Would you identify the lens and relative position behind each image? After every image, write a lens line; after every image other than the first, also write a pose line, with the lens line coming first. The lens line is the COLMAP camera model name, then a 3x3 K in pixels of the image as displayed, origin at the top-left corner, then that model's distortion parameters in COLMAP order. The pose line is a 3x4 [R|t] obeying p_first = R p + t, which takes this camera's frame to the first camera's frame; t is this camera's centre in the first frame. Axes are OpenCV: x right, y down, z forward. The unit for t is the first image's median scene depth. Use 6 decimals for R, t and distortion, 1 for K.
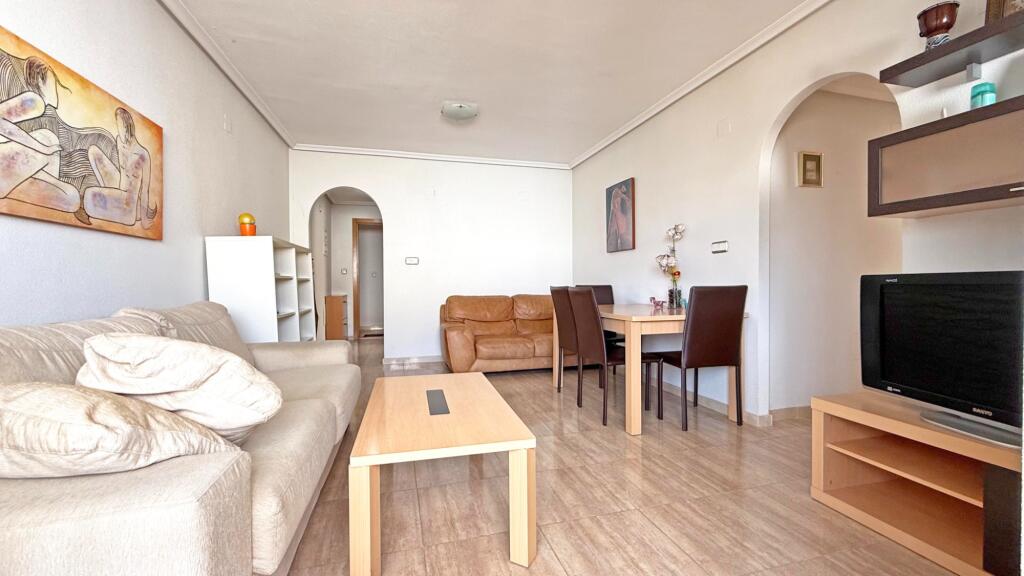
lens RADIAL K [[416.2, 0, 503.4], [0, 416.2, 288.1], [0, 0, 1]] dist [0.000630, -0.000364]
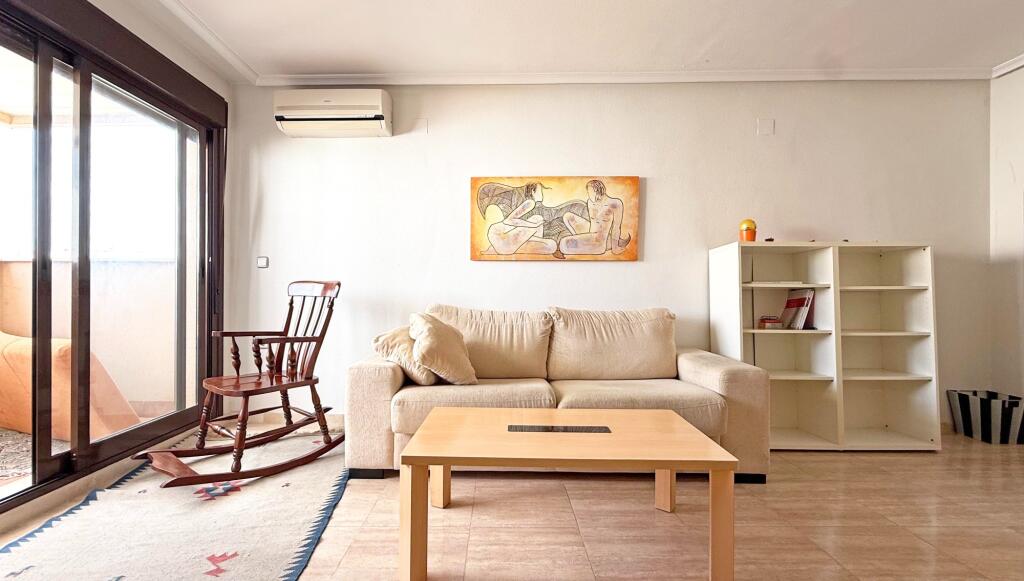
lens RADIAL K [[425.1, 0, 509.7], [0, 425.1, 294.5], [0, 0, 1]] dist [0.001523, -0.000131]
pose [[-0.254534, 0.011504, -0.966995, 0.767022], [-0.013365, 0.999792, 0.015413, -0.025138], [0.966972, 0.016847, -0.254327, 1.192938]]
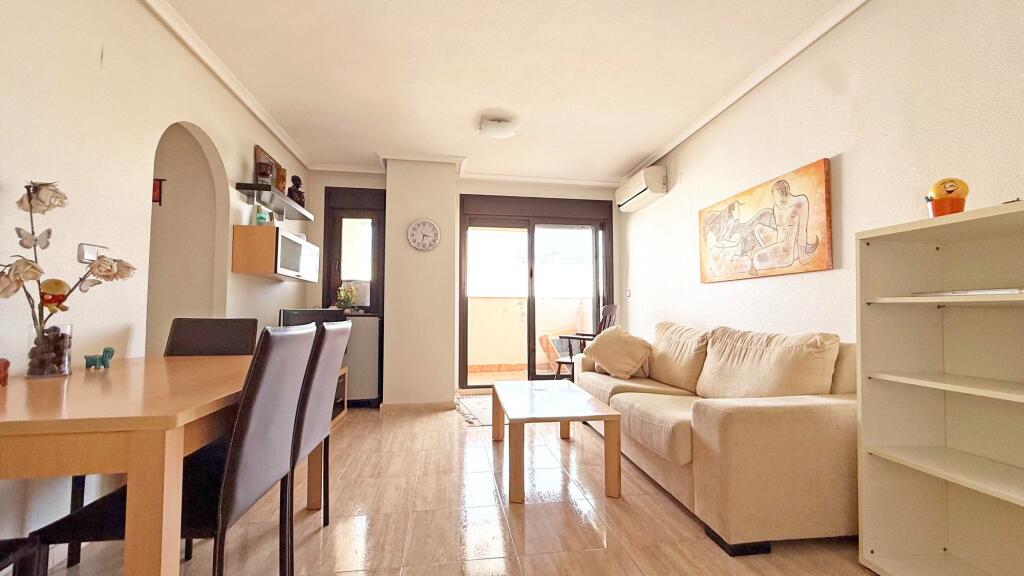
lens RADIAL K [[416.2, 0, 508.1], [0, 416.2, 290.2], [0, 0, 1]] dist [0.000630, -0.000364]
pose [[-0.994661, 0.012481, 0.102438, -0.194847], [0.008345, 0.999136, -0.040703, -0.035907], [-0.102857, -0.039631, -0.993906, 2.596468]]
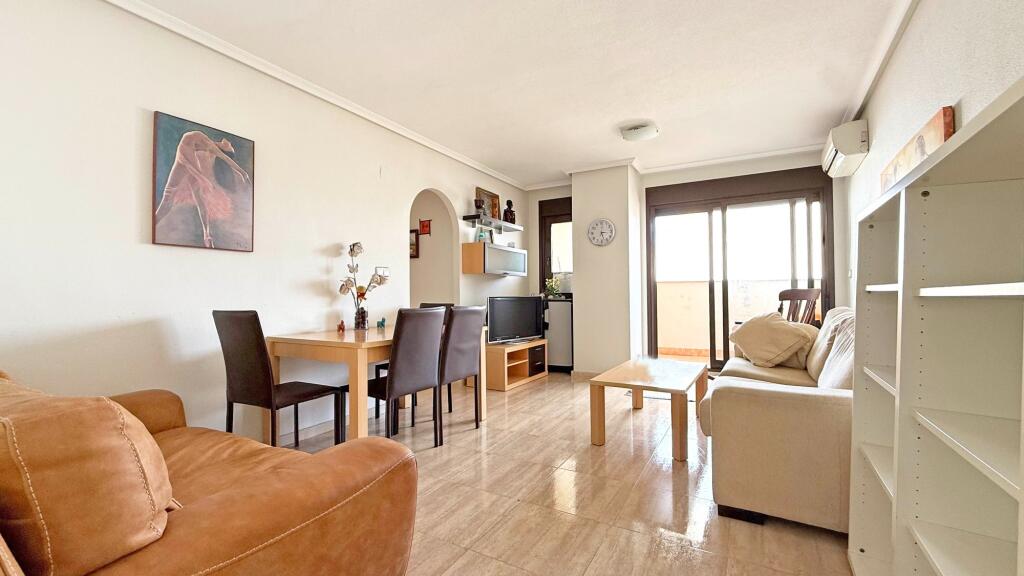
lens RADIAL K [[416.2, 0, 512.5], [0, 416.2, 288.0], [0, 0, 1]] dist [0.000630, -0.000364]
pose [[-0.717809, 0.026321, 0.695742, -0.964971], [0.021759, 0.999645, -0.015369, -0.046767], [-0.695900, 0.004106, -0.718127, 2.719615]]
